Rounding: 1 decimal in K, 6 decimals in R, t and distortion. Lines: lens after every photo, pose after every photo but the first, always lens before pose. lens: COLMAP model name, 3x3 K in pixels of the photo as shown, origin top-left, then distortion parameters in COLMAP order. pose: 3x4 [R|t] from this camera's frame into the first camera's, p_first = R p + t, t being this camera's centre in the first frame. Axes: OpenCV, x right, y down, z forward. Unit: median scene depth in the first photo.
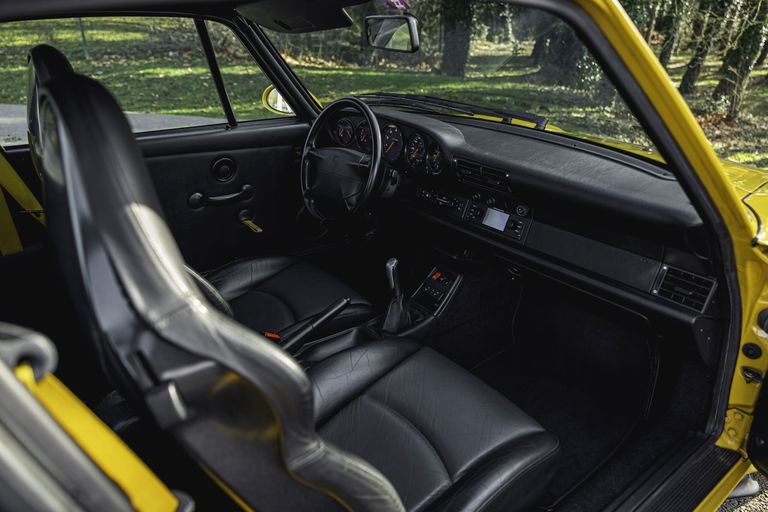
lens RADIAL K [[512.3, 0, 384.0], [0, 512.3, 256.0], [0, 0, 1]] dist [0.016211, 0.003400]
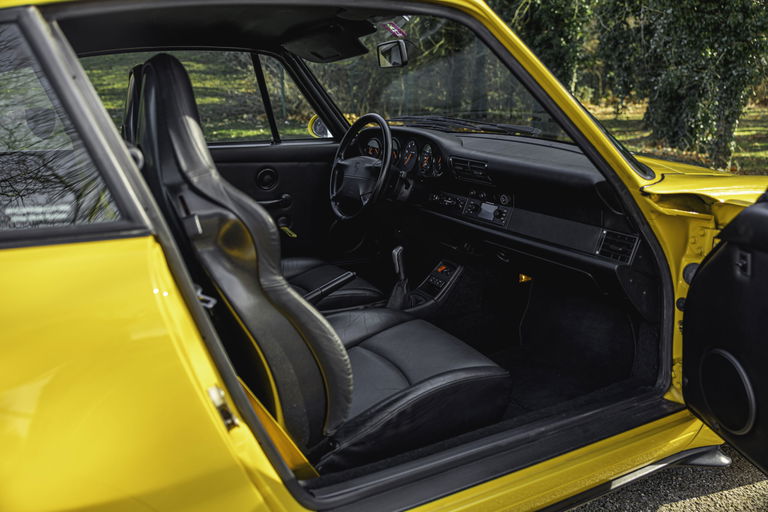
lens RADIAL K [[603.1, 0, 384.0], [0, 603.1, 256.0], [0, 0, 1]] dist [0.023334, 0.008601]
pose [[0.988560, 0.029178, -0.147978, 0.162712], [-0.052019, 0.986869, -0.152920, 0.206133], [0.141573, 0.158868, 0.977097, -0.278073]]
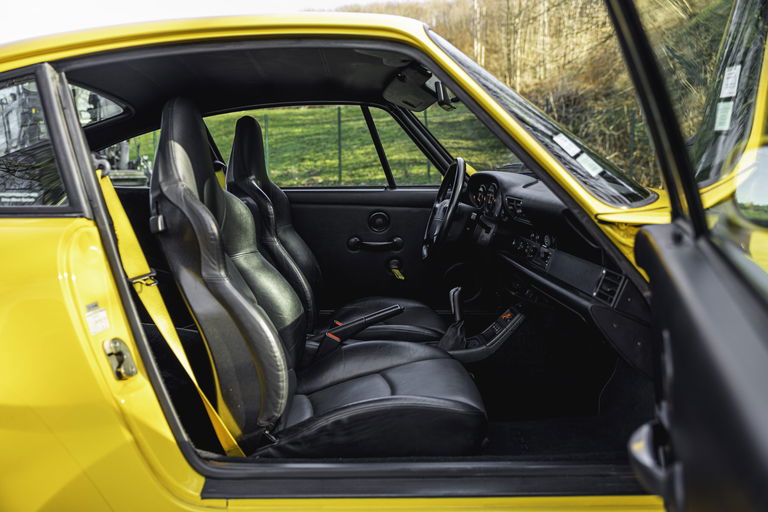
lens RADIAL K [[651.9, 0, 384.0], [0, 651.9, 256.0], [0, 0, 1]] dist [0.013869, 0.001636]
pose [[0.819527, 0.062218, -0.569652, 0.610182], [-0.220800, 0.951616, -0.213717, 0.247075], [0.528793, 0.300926, 0.793613, -0.206984]]
